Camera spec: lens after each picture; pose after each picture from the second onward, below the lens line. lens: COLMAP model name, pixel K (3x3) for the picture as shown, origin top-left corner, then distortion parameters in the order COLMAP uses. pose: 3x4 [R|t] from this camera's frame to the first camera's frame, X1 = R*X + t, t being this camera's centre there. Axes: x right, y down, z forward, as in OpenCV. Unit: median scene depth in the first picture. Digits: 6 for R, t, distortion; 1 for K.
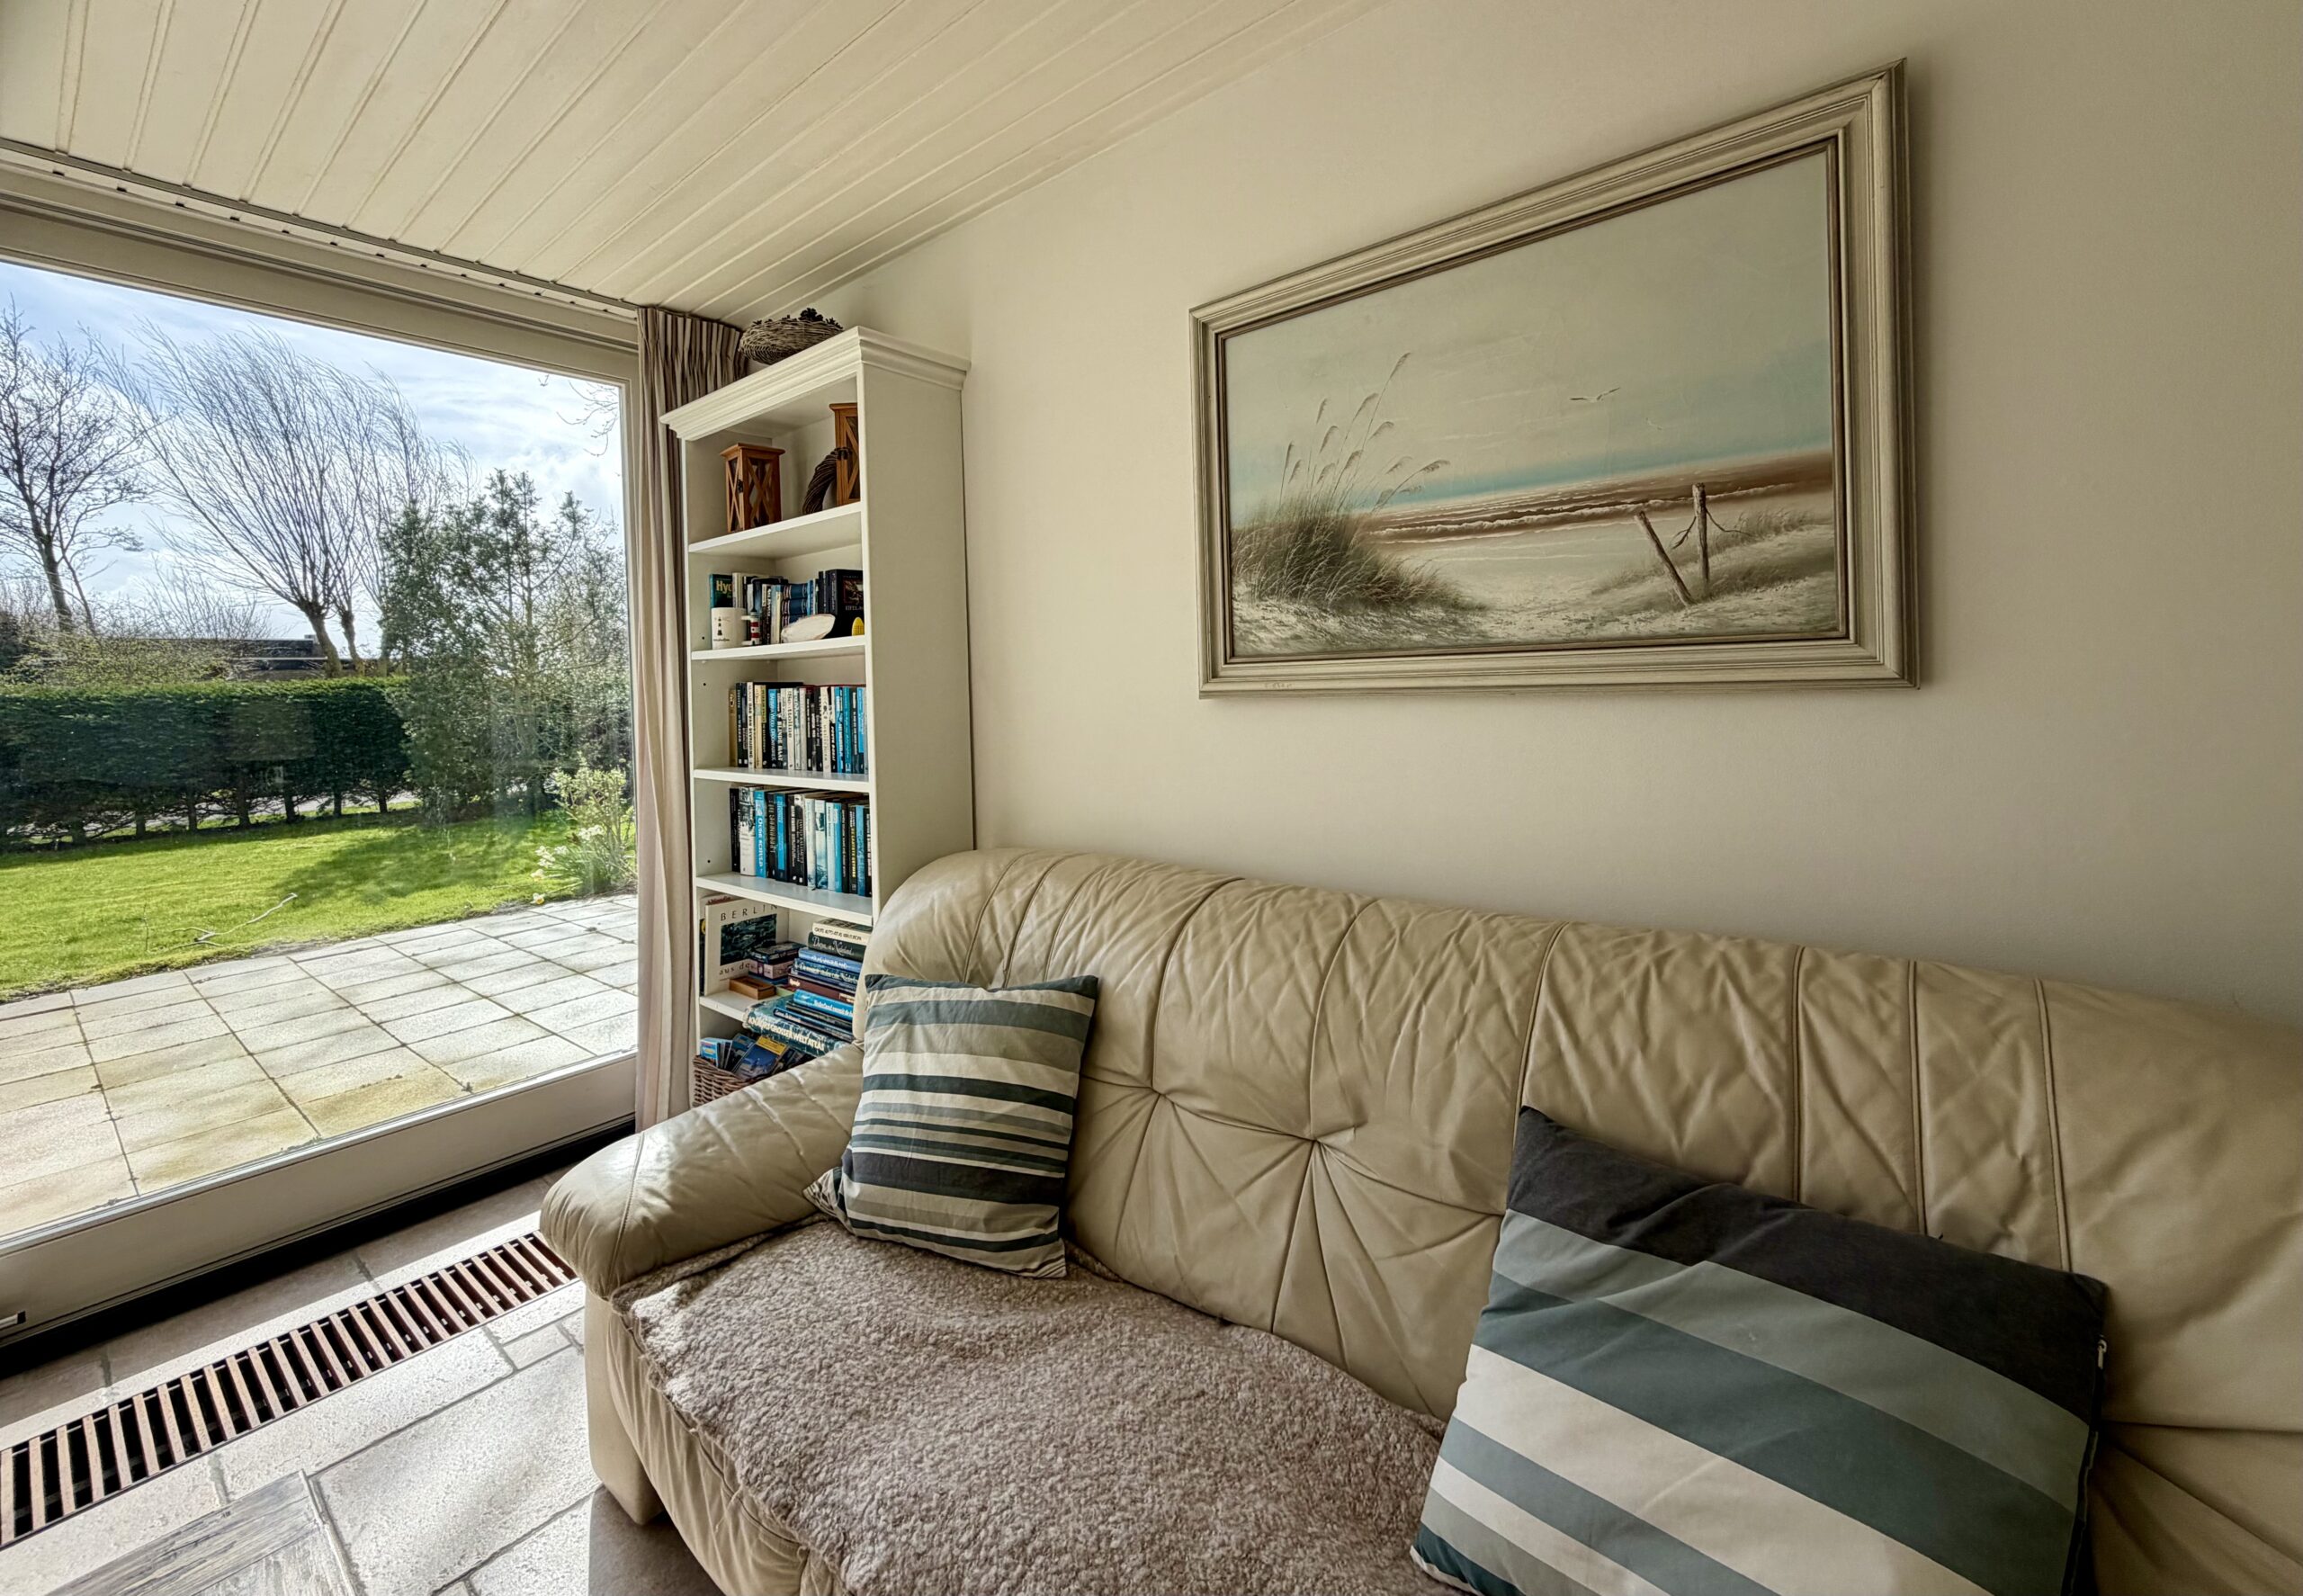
lens RADIAL K [[951.0, 0, 1102.0], [0, 951.0, 694.8], [0, 0, 1]] dist [0.001549, 0.000283]
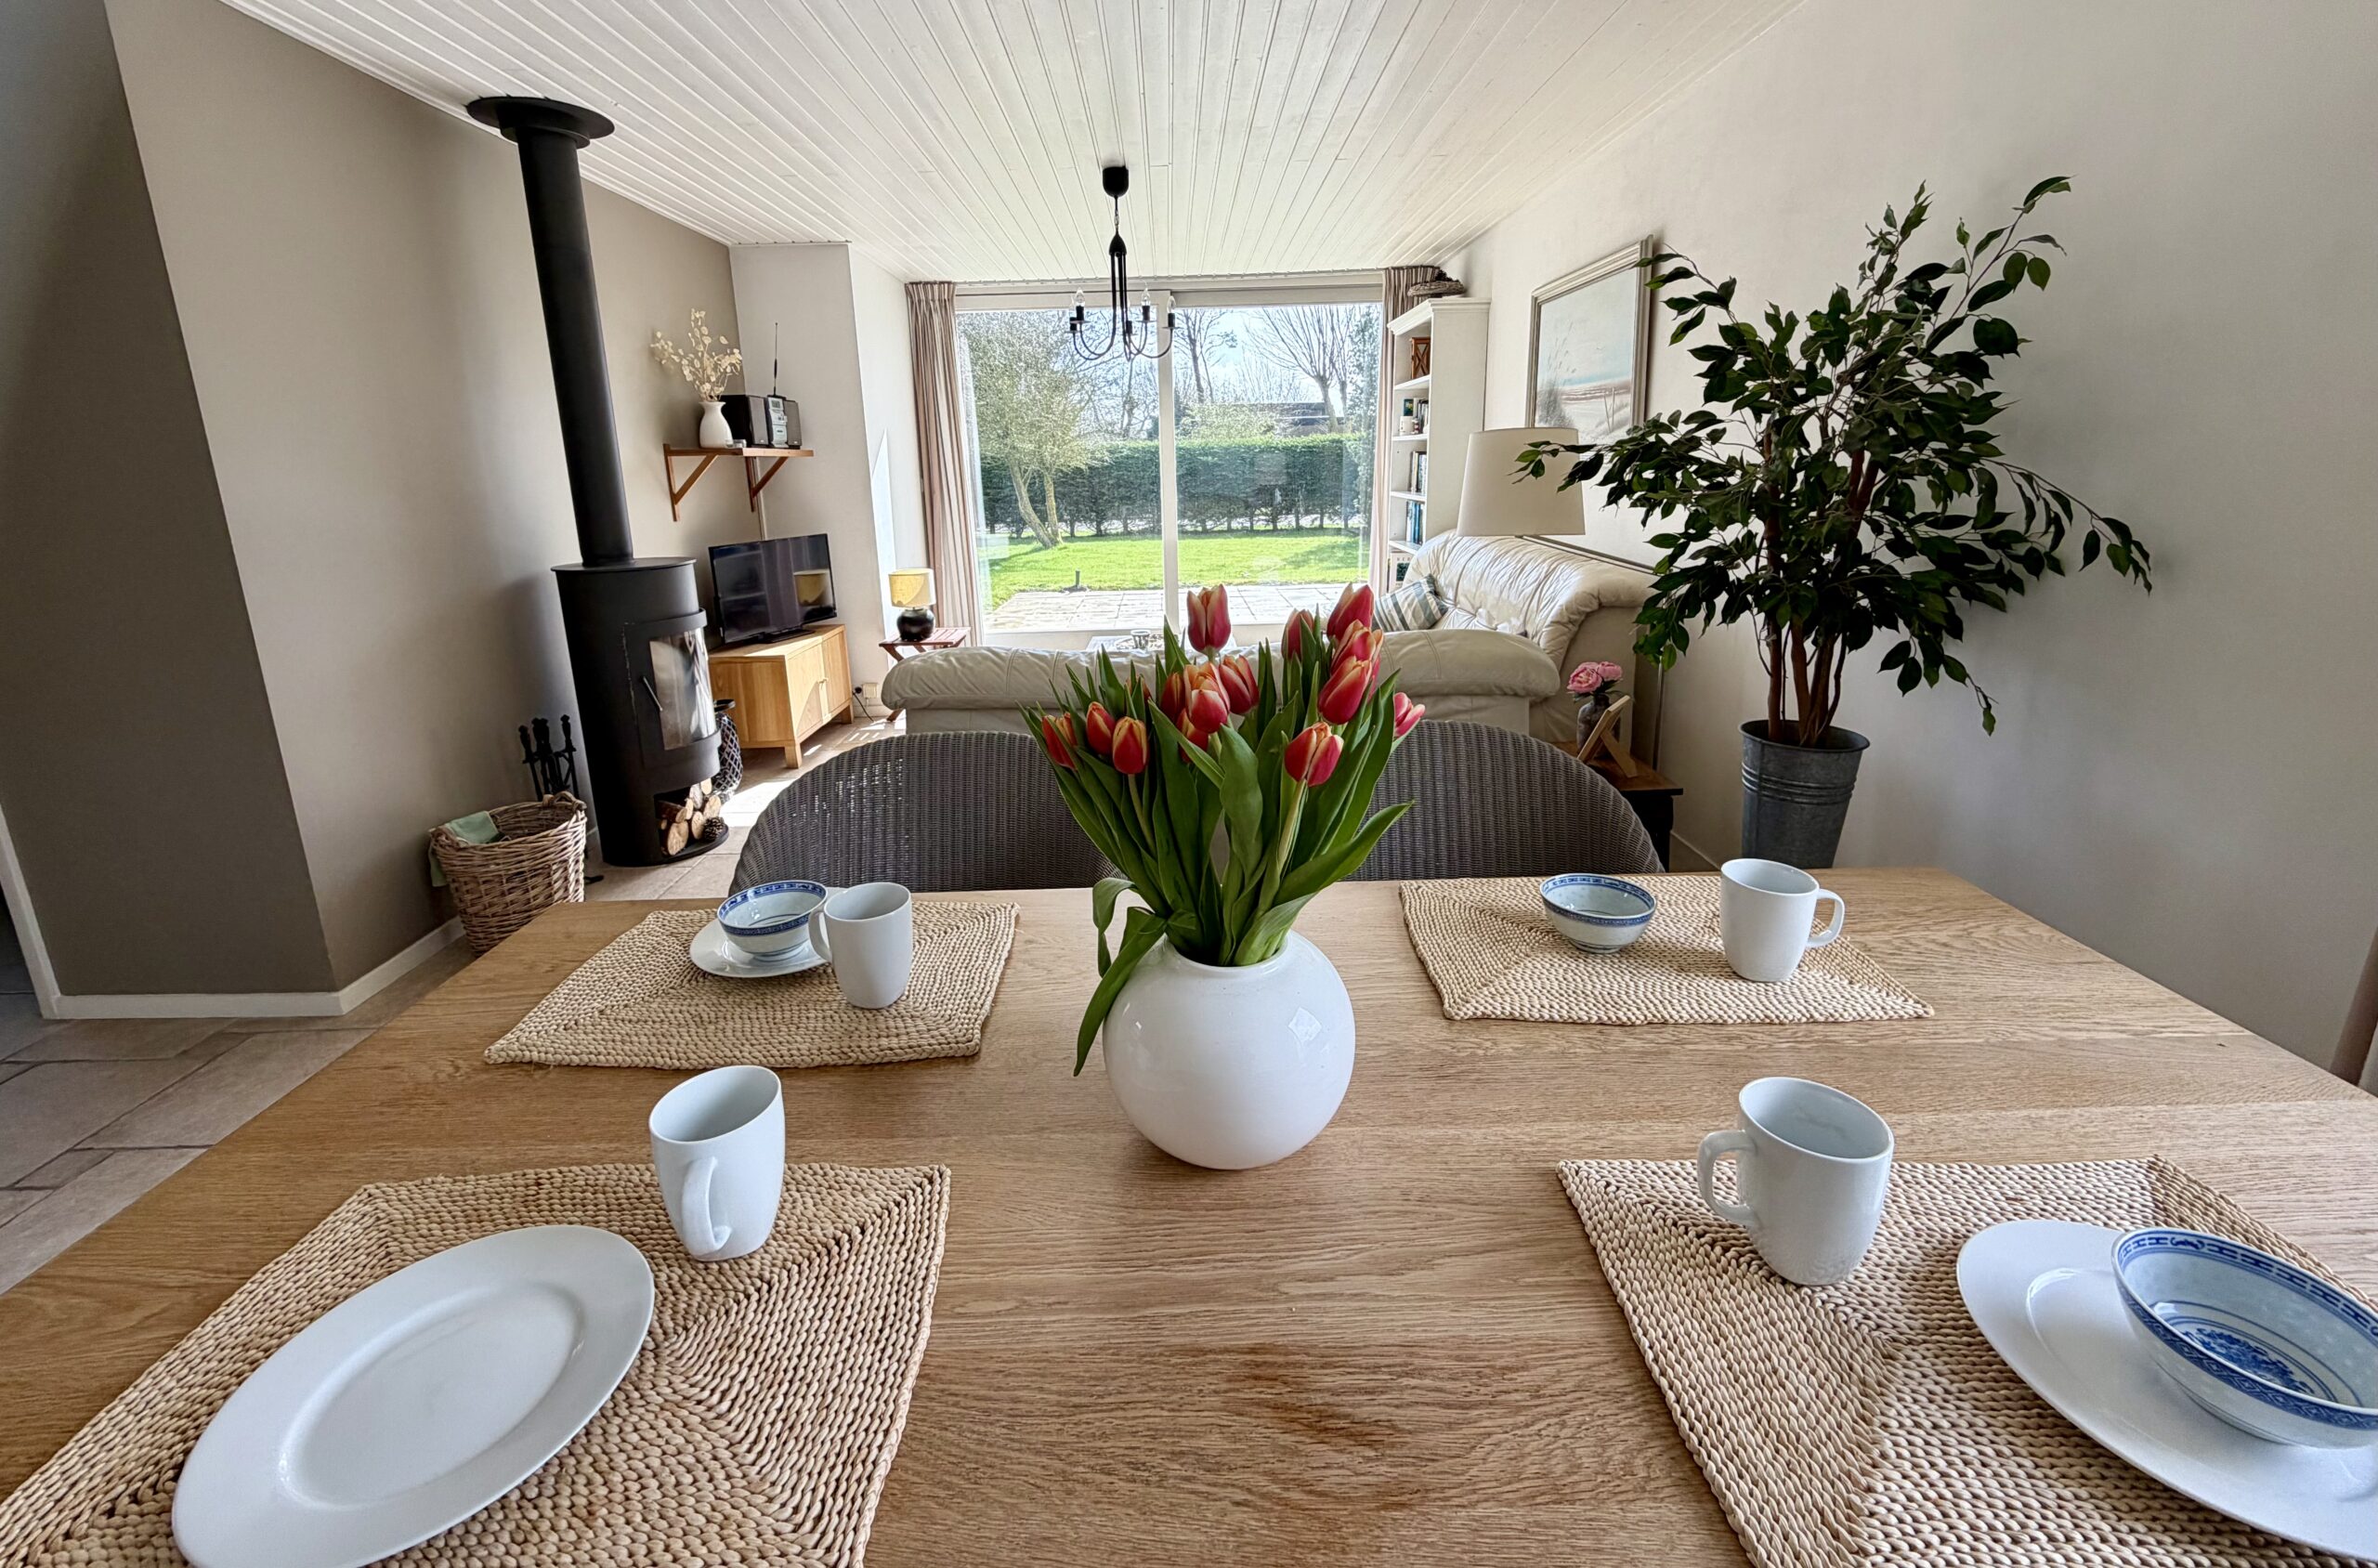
lens RADIAL K [[958.4, 0, 1173.9], [0, 958.4, 669.4], [0, 0, 1]] dist [-0.001320, -0.000096]
pose [[0.656315, 0.178325, -0.733111, 0.999253], [-0.004738, 0.972623, 0.232342, -0.036816], [0.754472, -0.149016, 0.639192, -0.911996]]
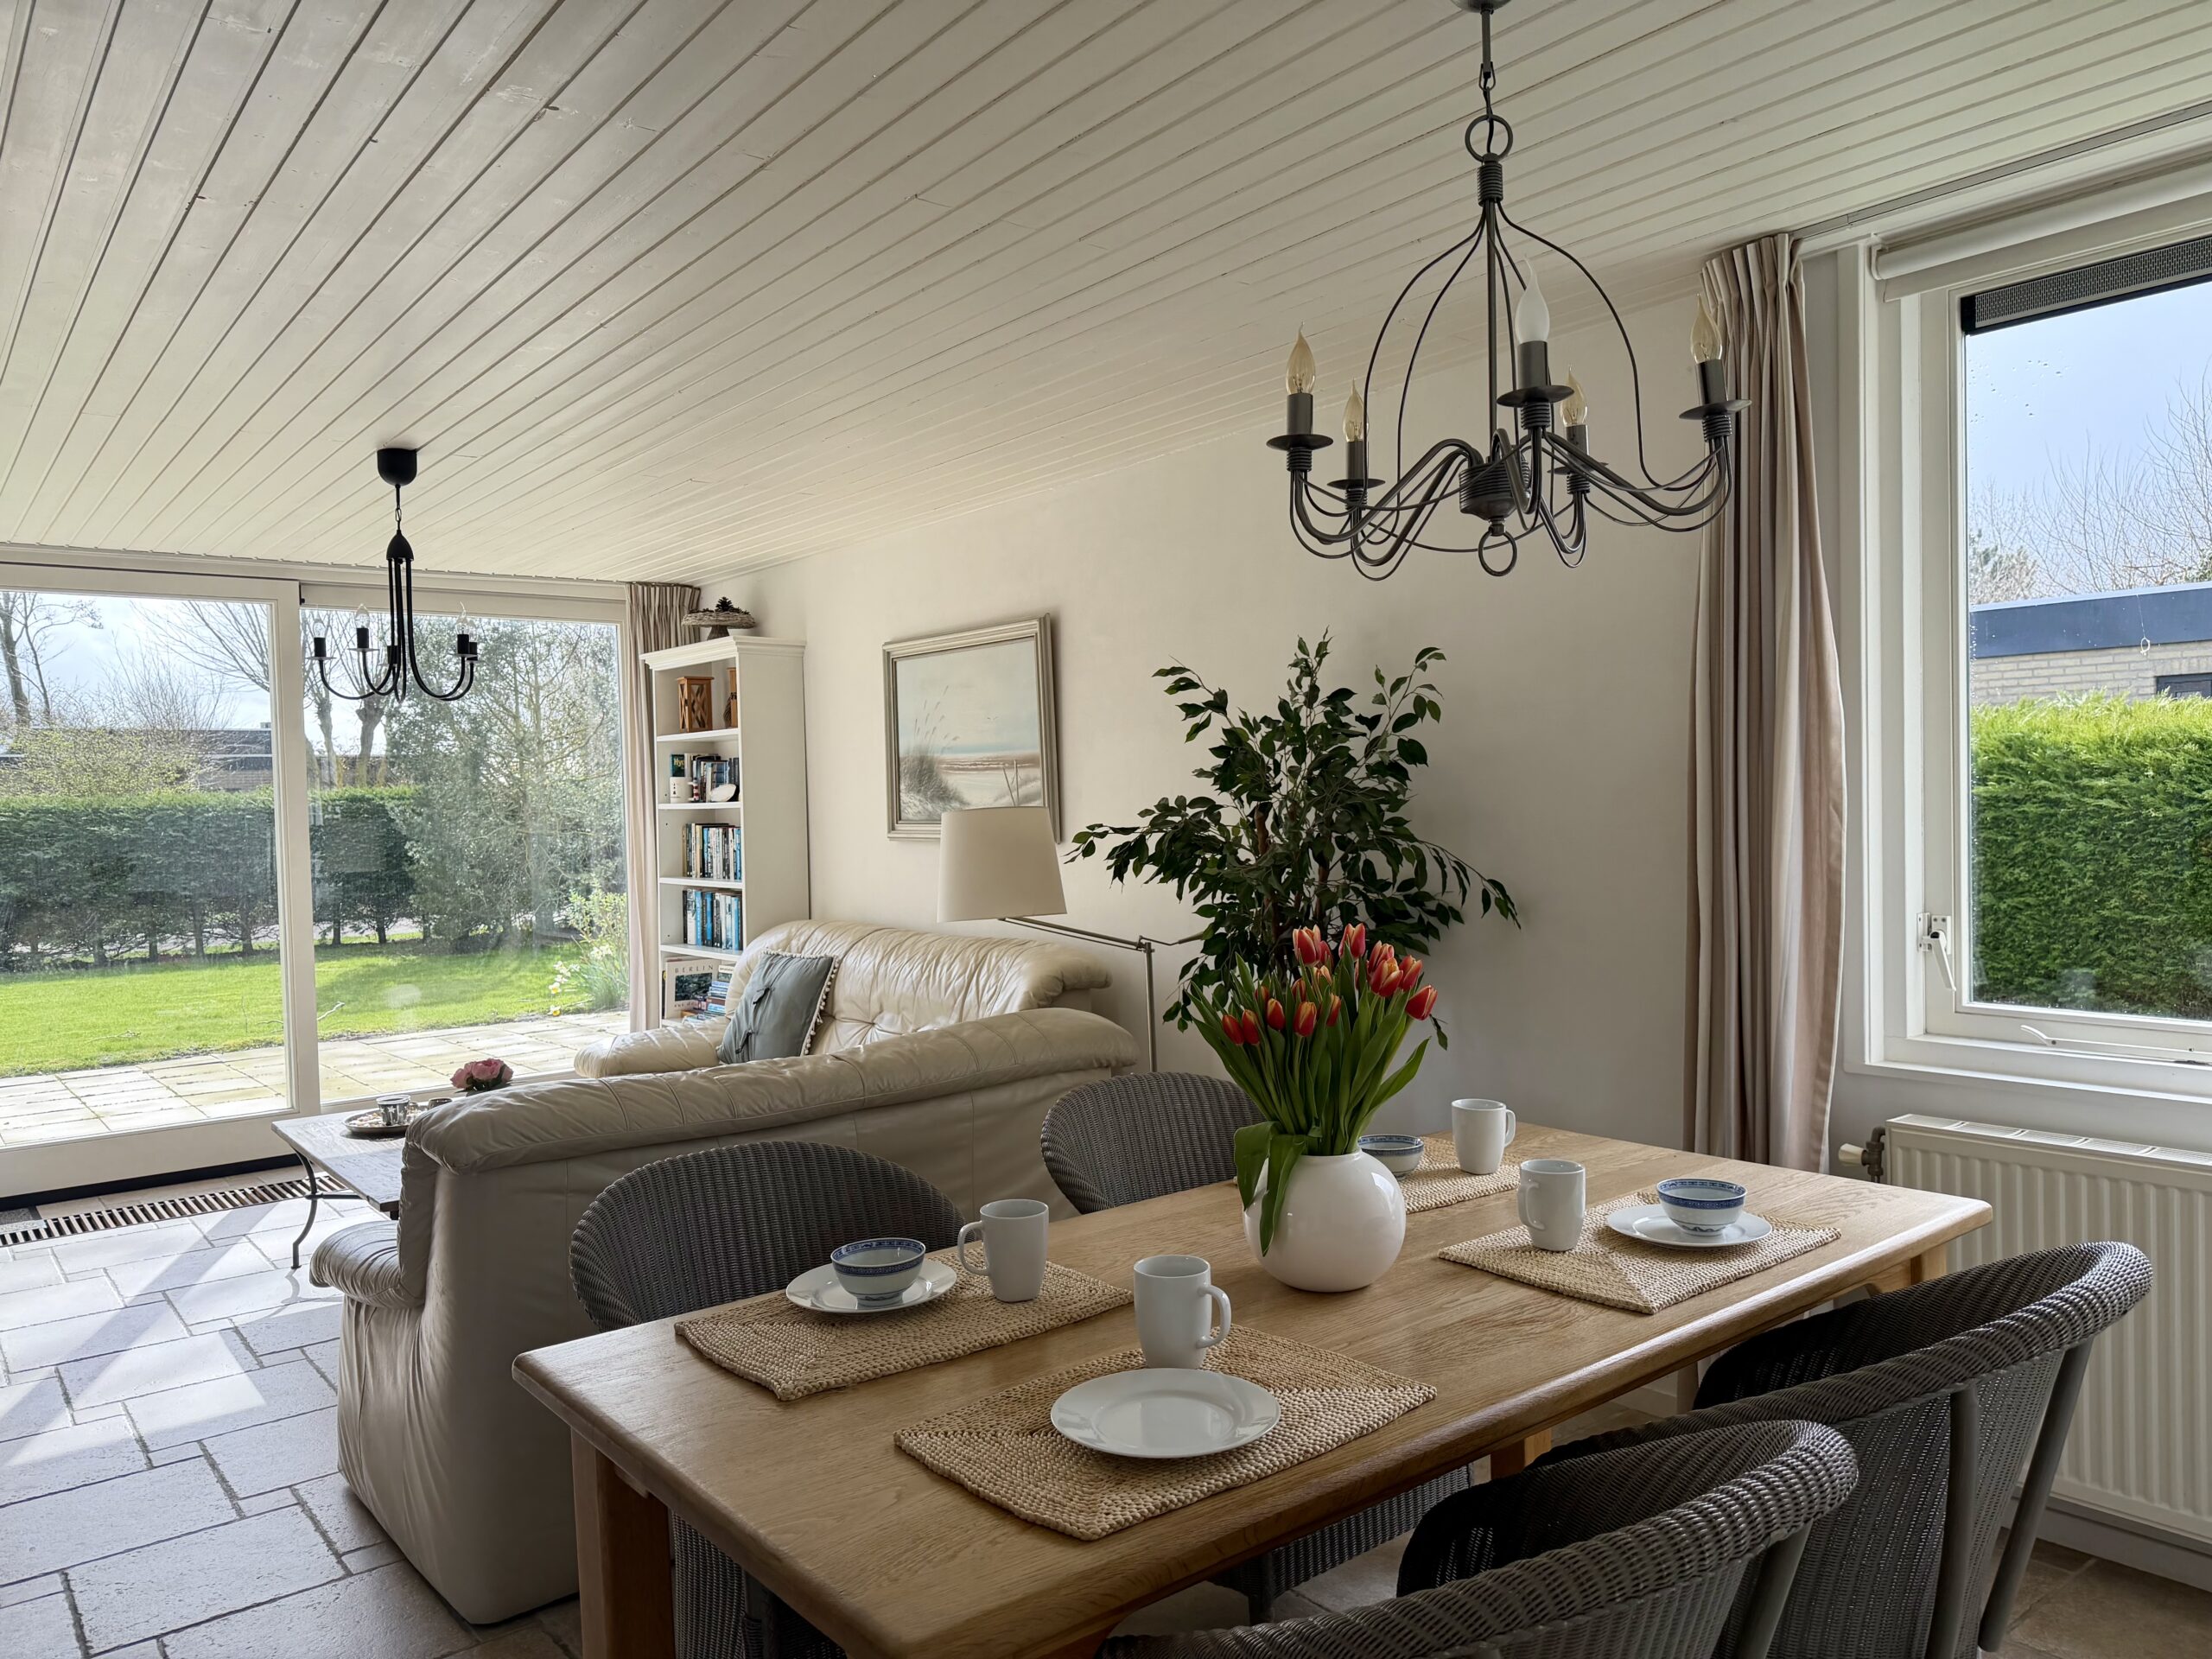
lens RADIAL K [[1547.4, 0, 1115.5], [0, 1547.4, 846.3], [0, 0, 1]] dist [0.081145, -0.101334]
pose [[0.983934, 0.015455, -0.177862, 0.833593], [-0.010794, 0.999573, 0.027143, -0.056449], [0.178205, -0.024787, 0.983681, -1.517756]]
